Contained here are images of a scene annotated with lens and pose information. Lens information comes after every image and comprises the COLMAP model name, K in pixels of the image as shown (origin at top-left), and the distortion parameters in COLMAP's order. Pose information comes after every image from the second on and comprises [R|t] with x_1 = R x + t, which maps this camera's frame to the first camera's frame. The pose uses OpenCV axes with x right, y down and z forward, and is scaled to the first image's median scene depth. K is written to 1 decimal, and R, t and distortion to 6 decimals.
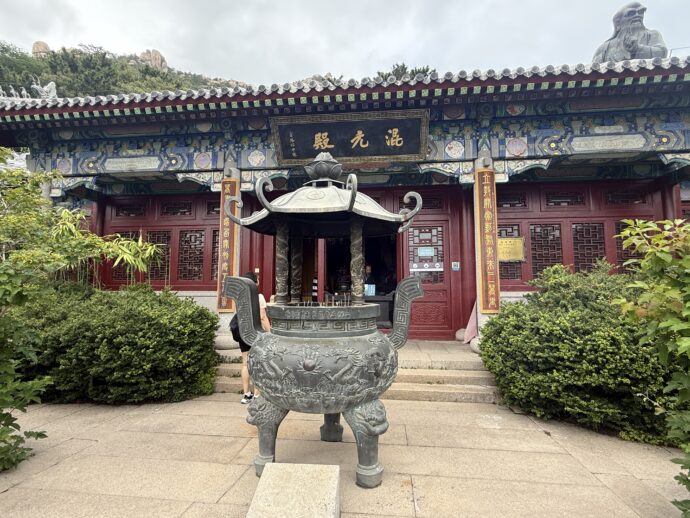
lens RADIAL K [[363.0, 0, 343.8], [0, 363.0, 256.5], [0, 0, 1]] dist [0.000007, 0.000407]
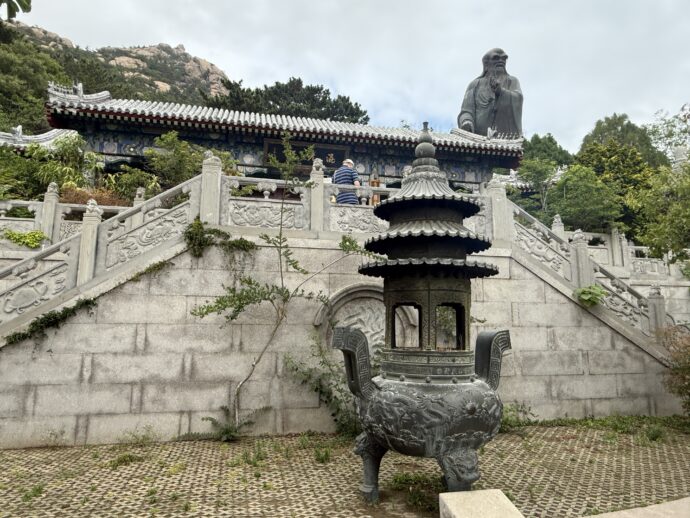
lens RADIAL K [[461.8, 0, 344.4], [0, 461.8, 259.5], [0, 0, 1]] dist [0.001683, 0.000115]
pose [[0.943555, 0.052882, 0.326966, -0.489850], [-0.032964, 0.997264, -0.066168, 0.313423], [-0.329570, 0.051655, 0.942717, -1.114840]]
